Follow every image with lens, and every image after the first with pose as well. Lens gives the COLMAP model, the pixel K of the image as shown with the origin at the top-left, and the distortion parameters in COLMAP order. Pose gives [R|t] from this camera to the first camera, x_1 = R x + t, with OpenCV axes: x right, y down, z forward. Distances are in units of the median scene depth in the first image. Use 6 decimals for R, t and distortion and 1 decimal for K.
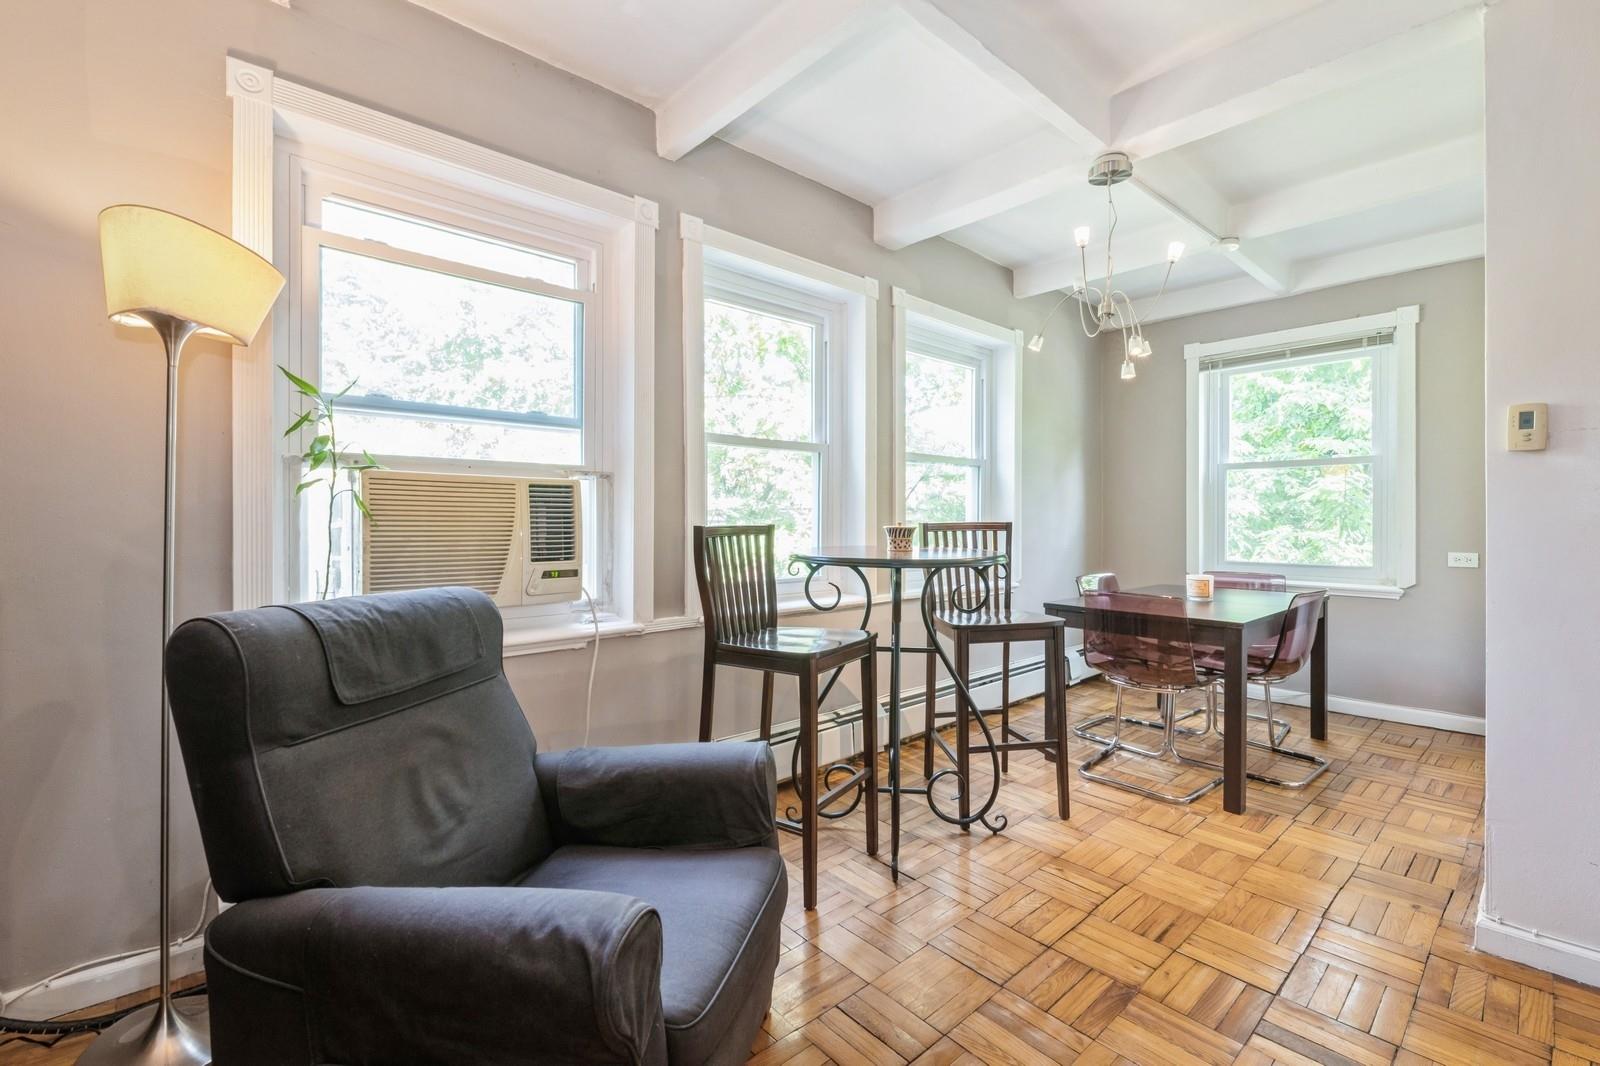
lens RADIAL K [[697.9, 0, 822.8], [0, 697.9, 527.2], [0, 0, 1]] dist [0.027441, -0.003387]
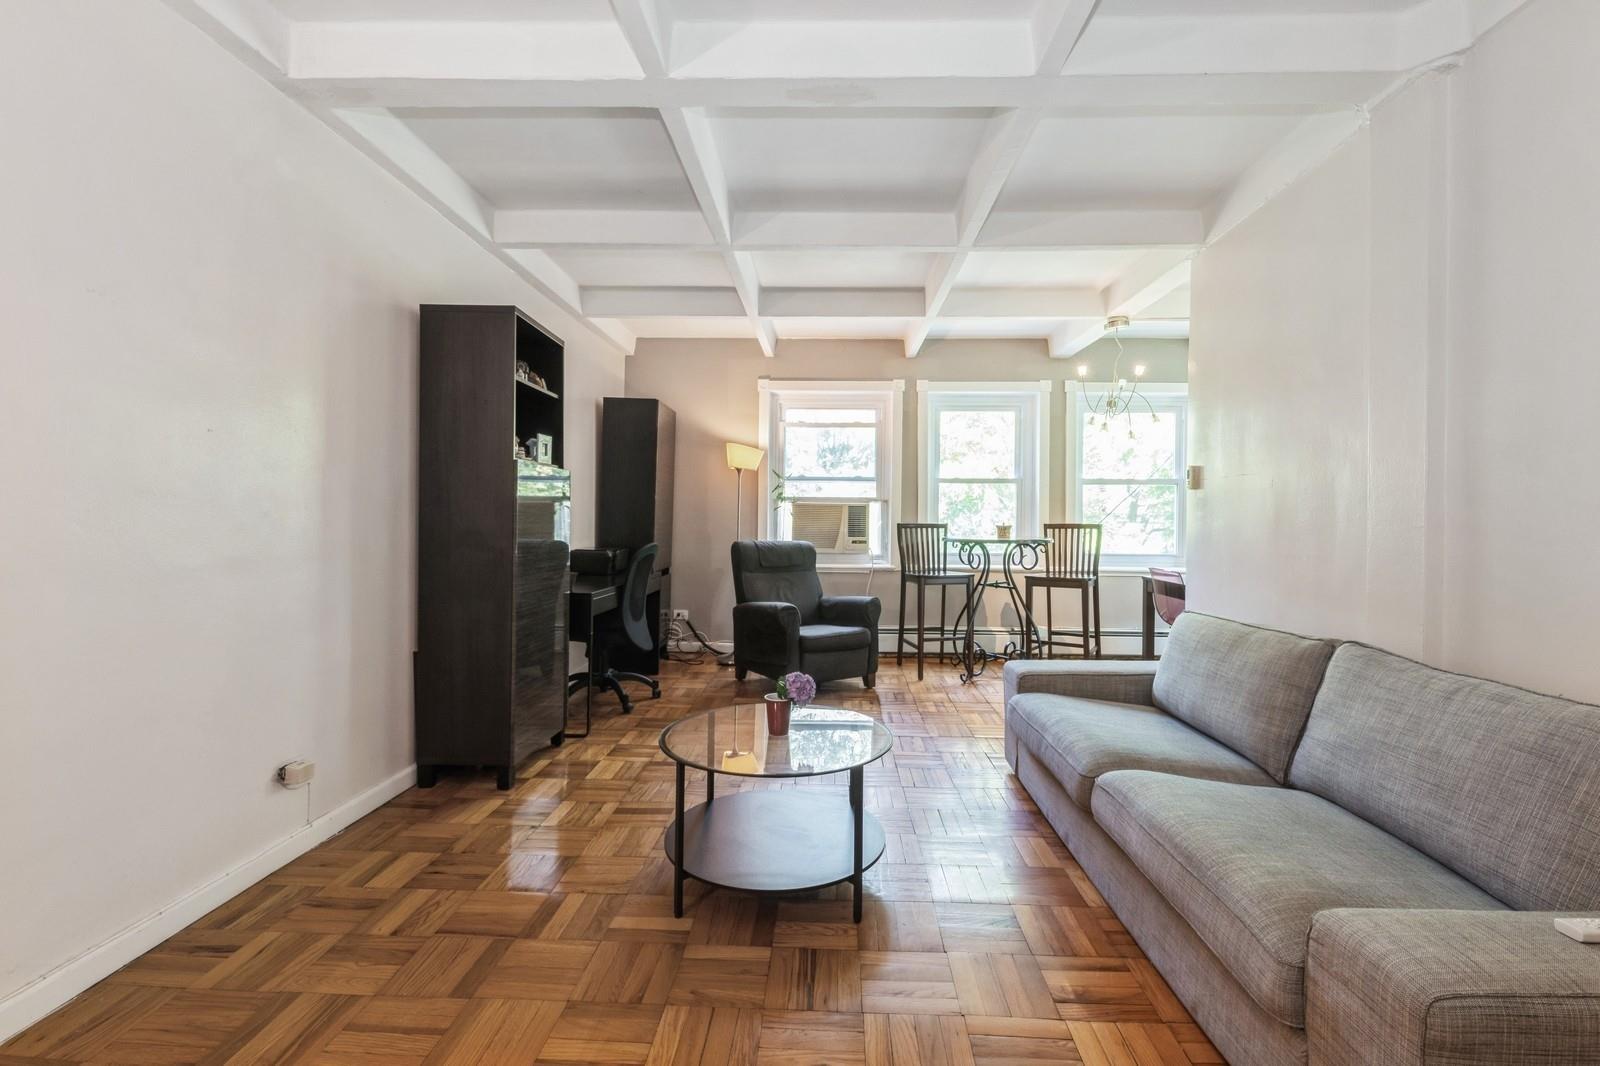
lens RADIAL K [[697.9, 0, 810.8], [0, 697.9, 530.7], [0, 0, 1]] dist [0.027441, -0.003387]
pose [[0.714307, 0.017693, -0.699609, 1.200834], [-0.019012, 0.999802, 0.005874, 0.015260], [0.699574, 0.009105, 0.714502, -0.856239]]
